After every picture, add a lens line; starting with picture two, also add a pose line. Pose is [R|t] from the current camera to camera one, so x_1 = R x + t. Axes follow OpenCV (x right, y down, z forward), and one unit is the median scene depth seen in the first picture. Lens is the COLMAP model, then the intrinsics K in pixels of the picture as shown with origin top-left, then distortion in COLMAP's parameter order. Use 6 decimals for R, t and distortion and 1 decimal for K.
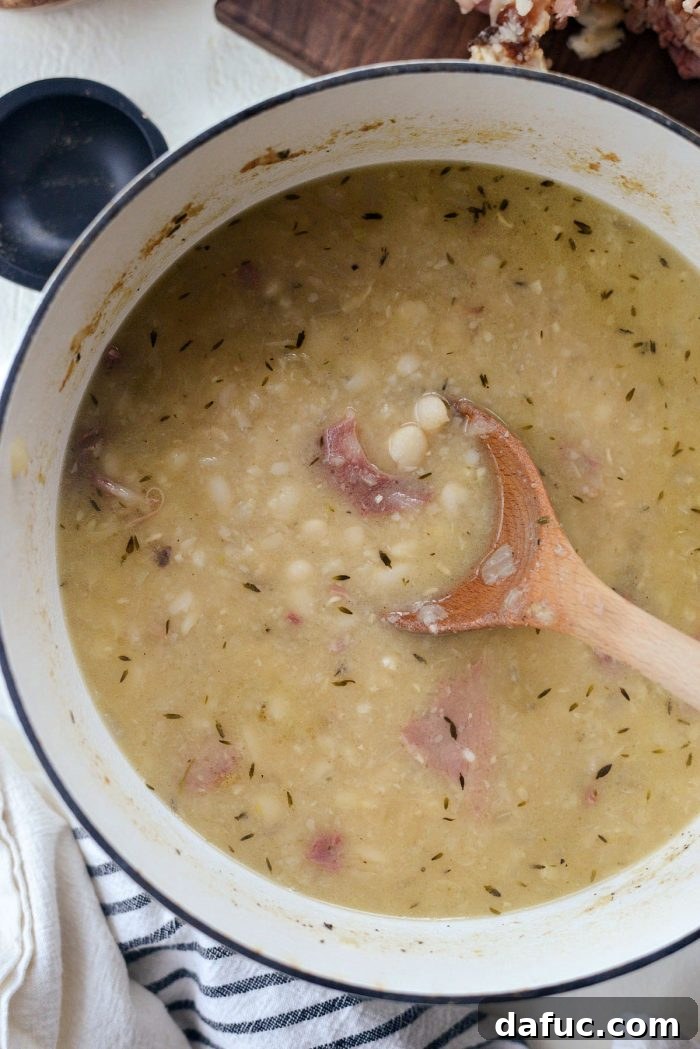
lens RADIAL K [[1640.0, 0, 354.0], [0, 1640.0, 523.8], [0, 0, 1]] dist [-0.090756, 0.000000]
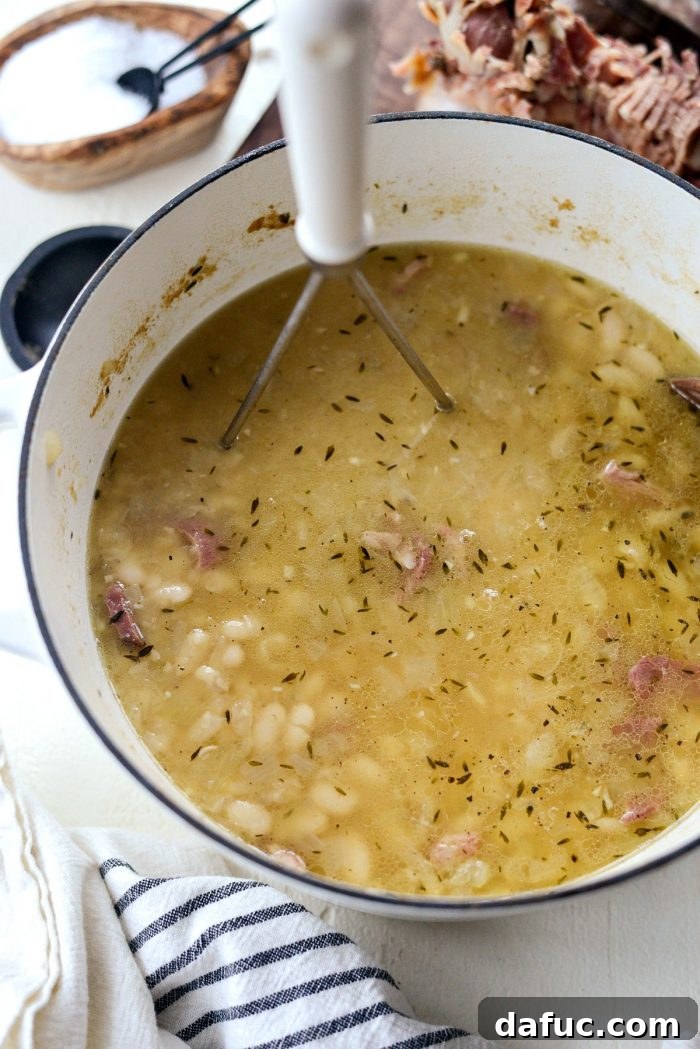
lens RADIAL K [[1640.0, 0, 345.7], [0, 1640.0, 524.3], [0, 0, 1]] dist [-0.090756, 0.000000]
pose [[0.998519, -0.051889, -0.016352, 0.007632], [0.043464, 0.941616, -0.333872, 0.341147], [0.032722, 0.332667, 0.942476, -0.020592]]
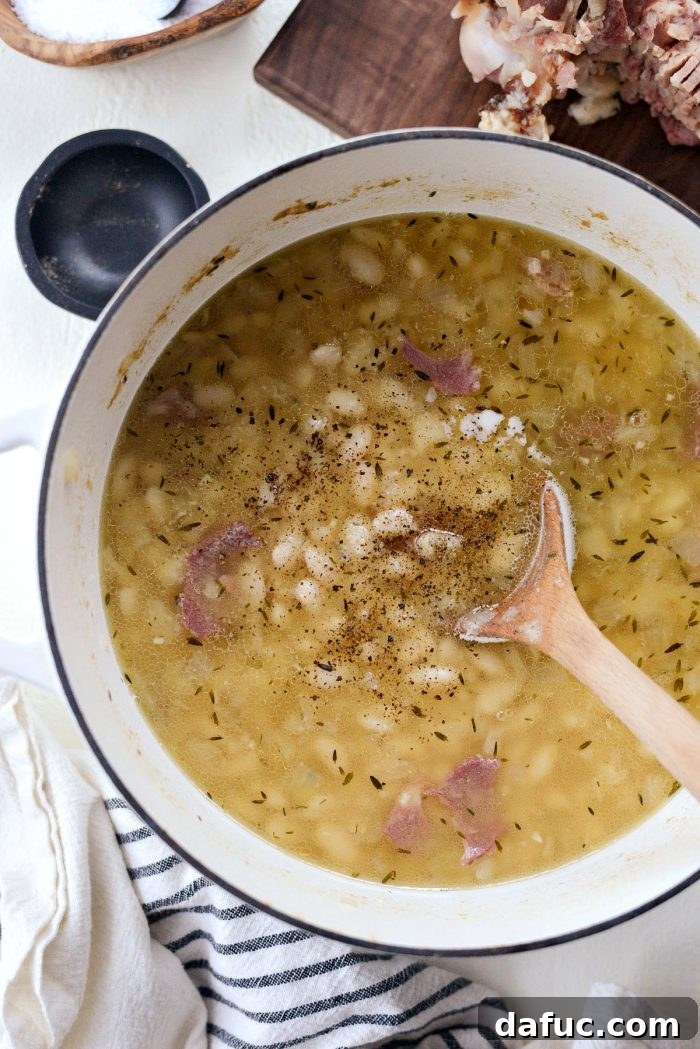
lens RADIAL K [[1640.0, 0, 350.6], [0, 1640.0, 527.6], [0, 0, 1]] dist [-0.090756, 0.000000]
pose [[0.999481, 0.029323, -0.013334, 0.005403], [-0.029532, 0.999439, -0.015778, 0.013383], [0.012864, 0.016164, 0.999787, -0.121806]]
